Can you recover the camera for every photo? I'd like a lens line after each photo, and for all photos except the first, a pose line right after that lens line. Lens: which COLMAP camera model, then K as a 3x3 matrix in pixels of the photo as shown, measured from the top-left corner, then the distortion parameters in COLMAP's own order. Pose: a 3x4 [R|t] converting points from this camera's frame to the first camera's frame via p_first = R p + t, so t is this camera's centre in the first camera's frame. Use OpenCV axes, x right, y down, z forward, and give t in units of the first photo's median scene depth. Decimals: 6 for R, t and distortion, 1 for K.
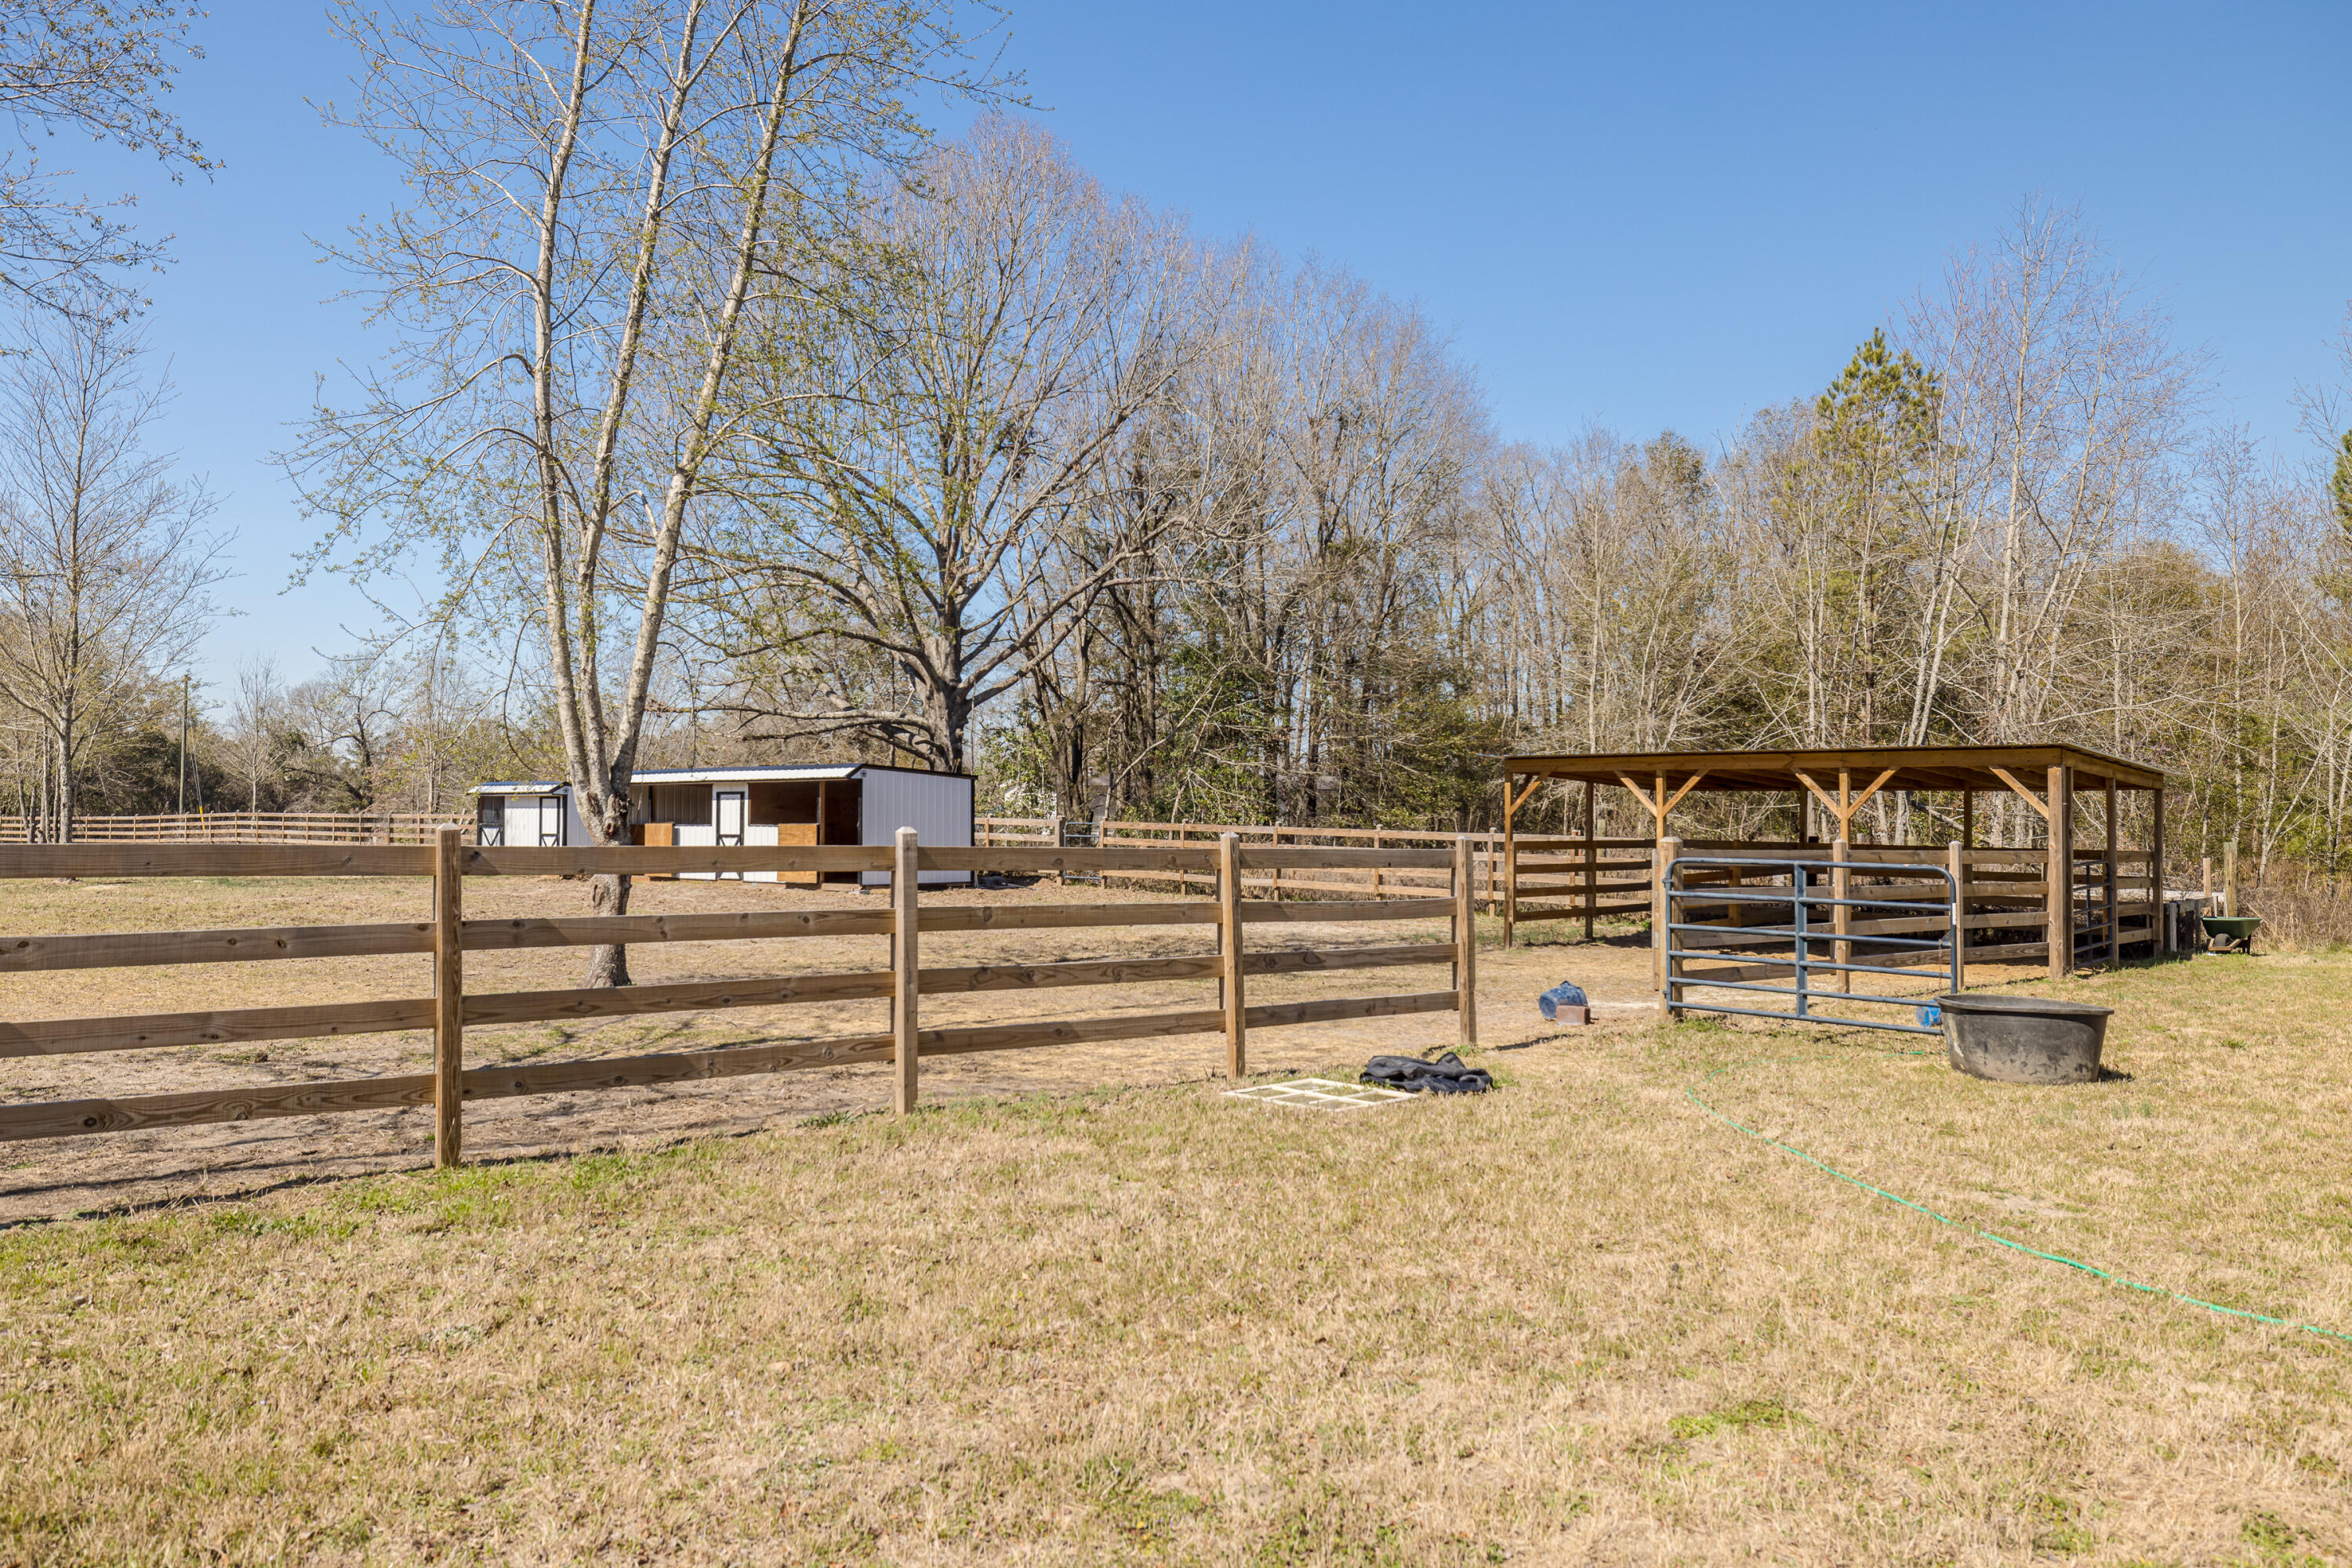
lens RADIAL K [[1672.9, 0, 1176.0], [0, 1672.9, 784.0], [0, 0, 1]] dist [-0.004170, -0.000503]
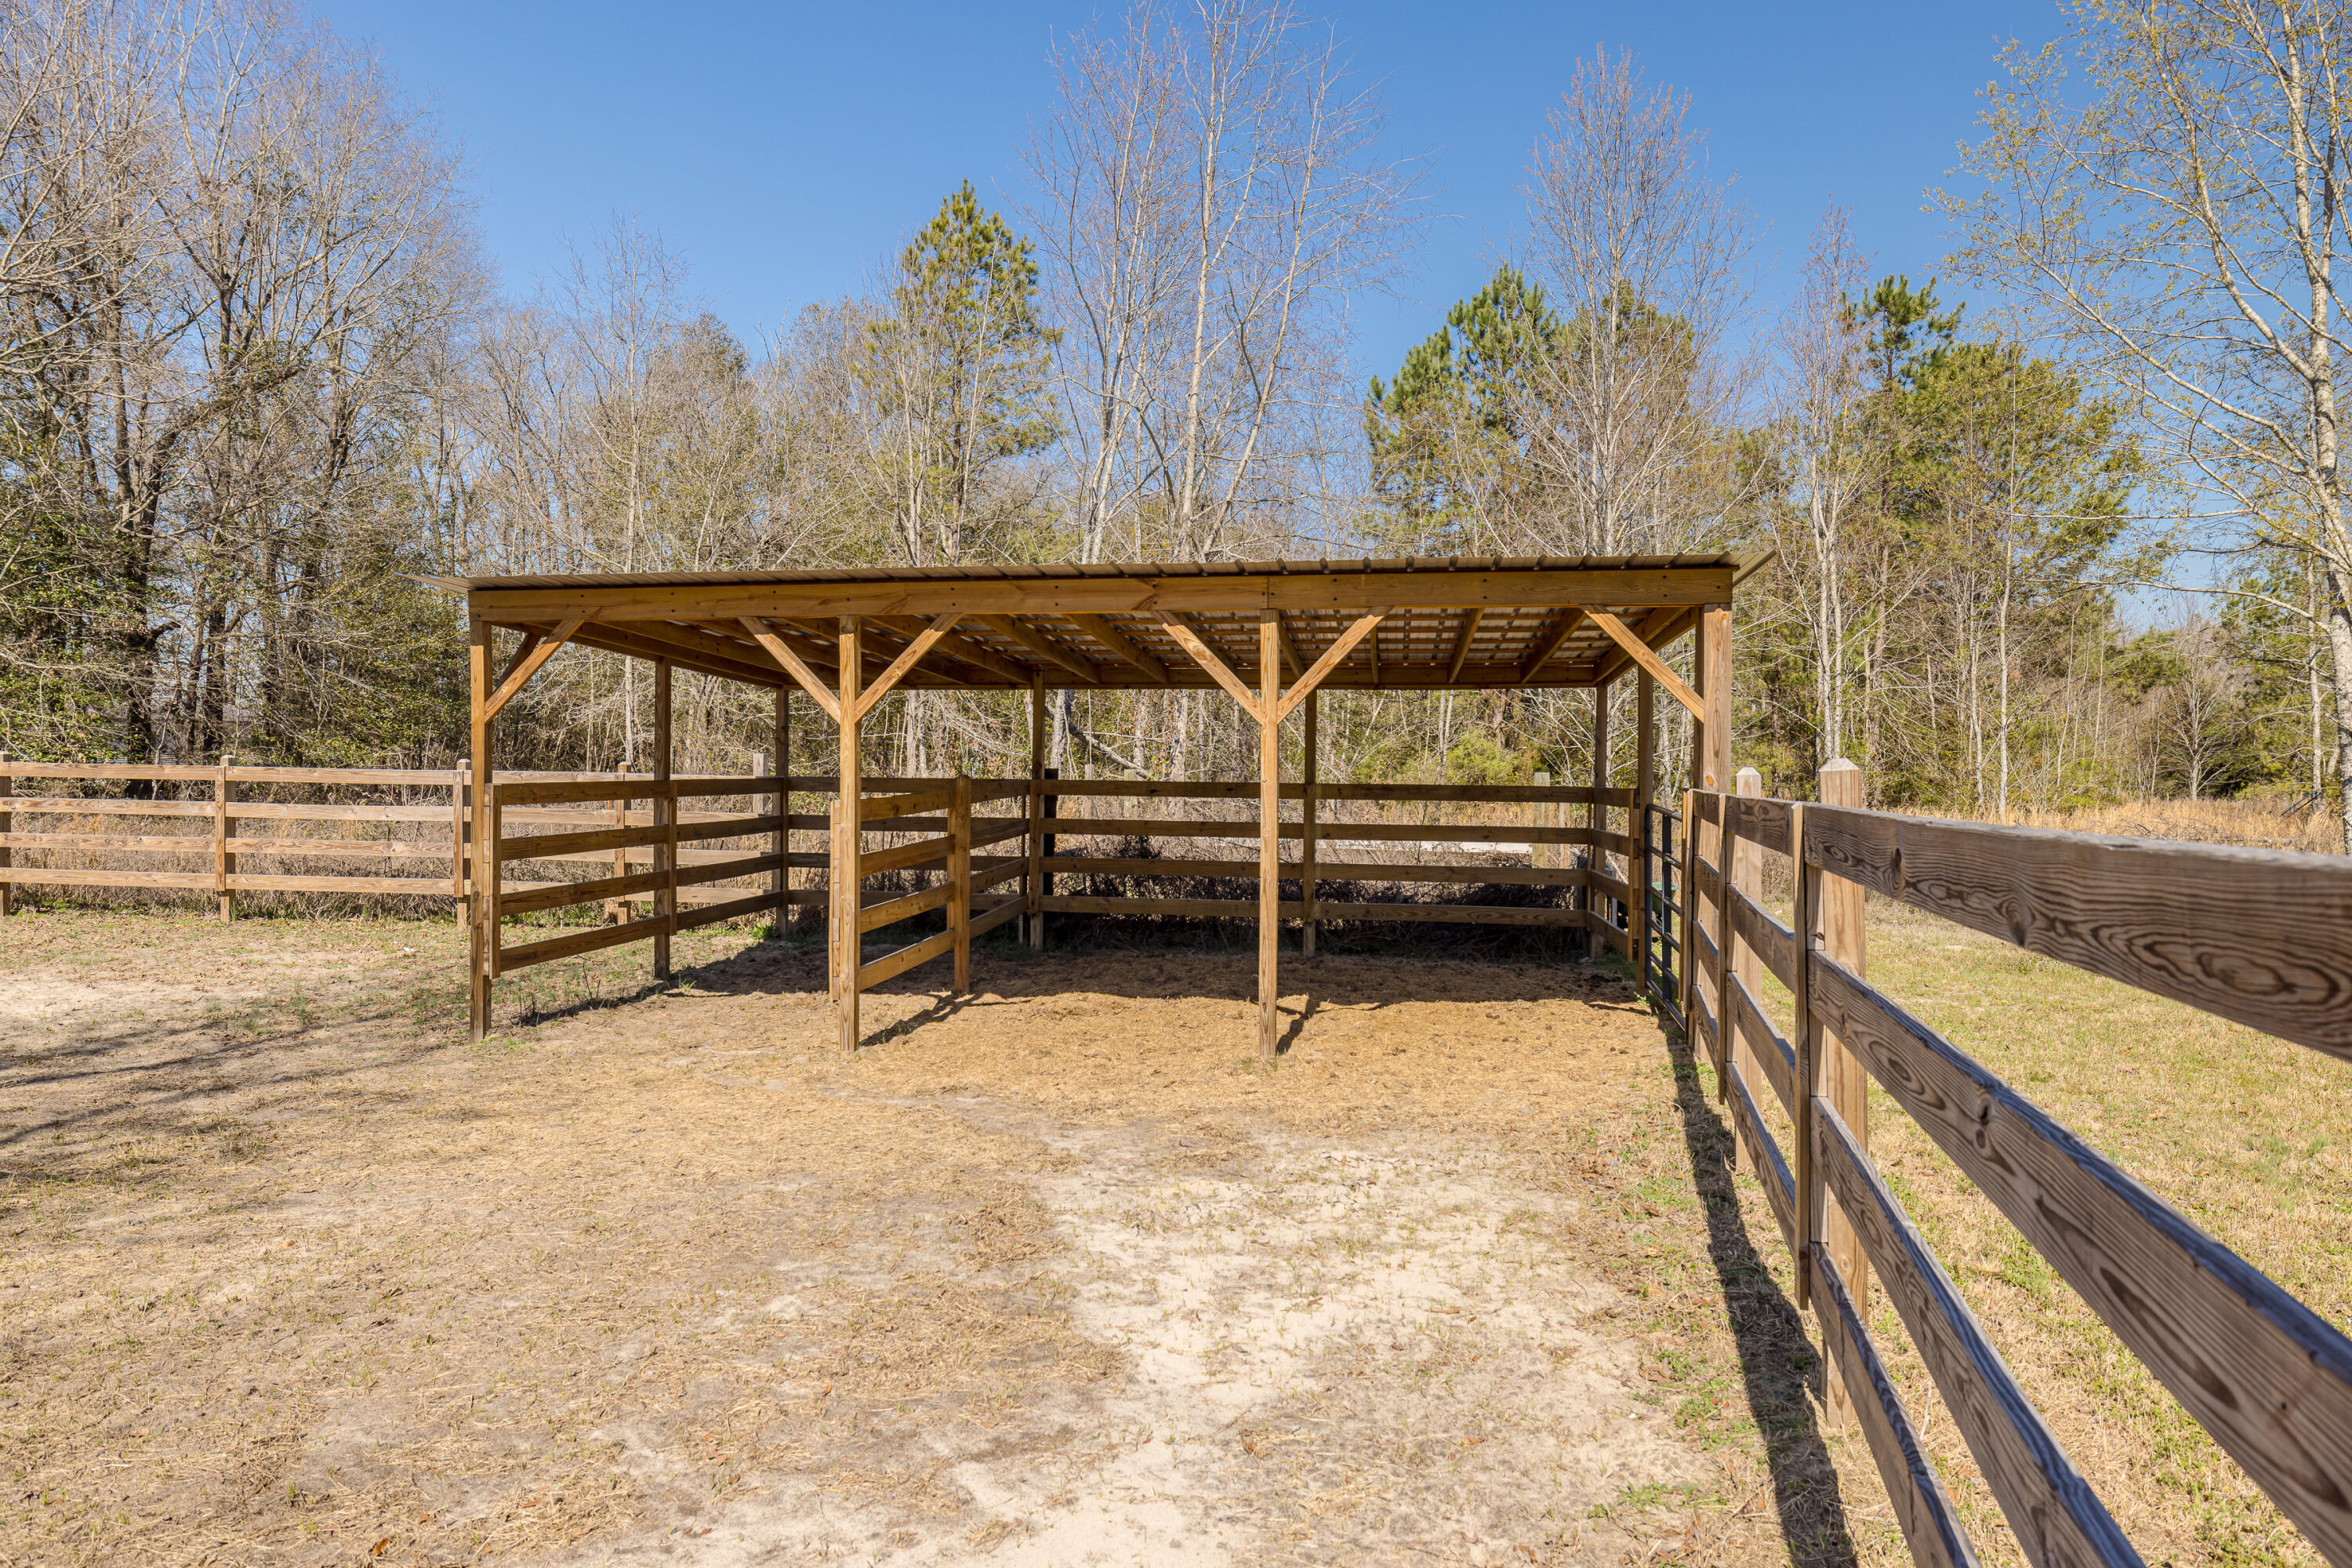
lens RADIAL K [[1555.7, 0, 1179.1], [0, 1555.7, 752.9], [0, 0, 1]] dist [0.005124, 0.000813]
pose [[0.828151, -0.007457, 0.560455, 0.105246], [-0.001945, 0.999867, 0.016179, 0.016440], [-0.560502, -0.014489, 0.828027, 0.485516]]
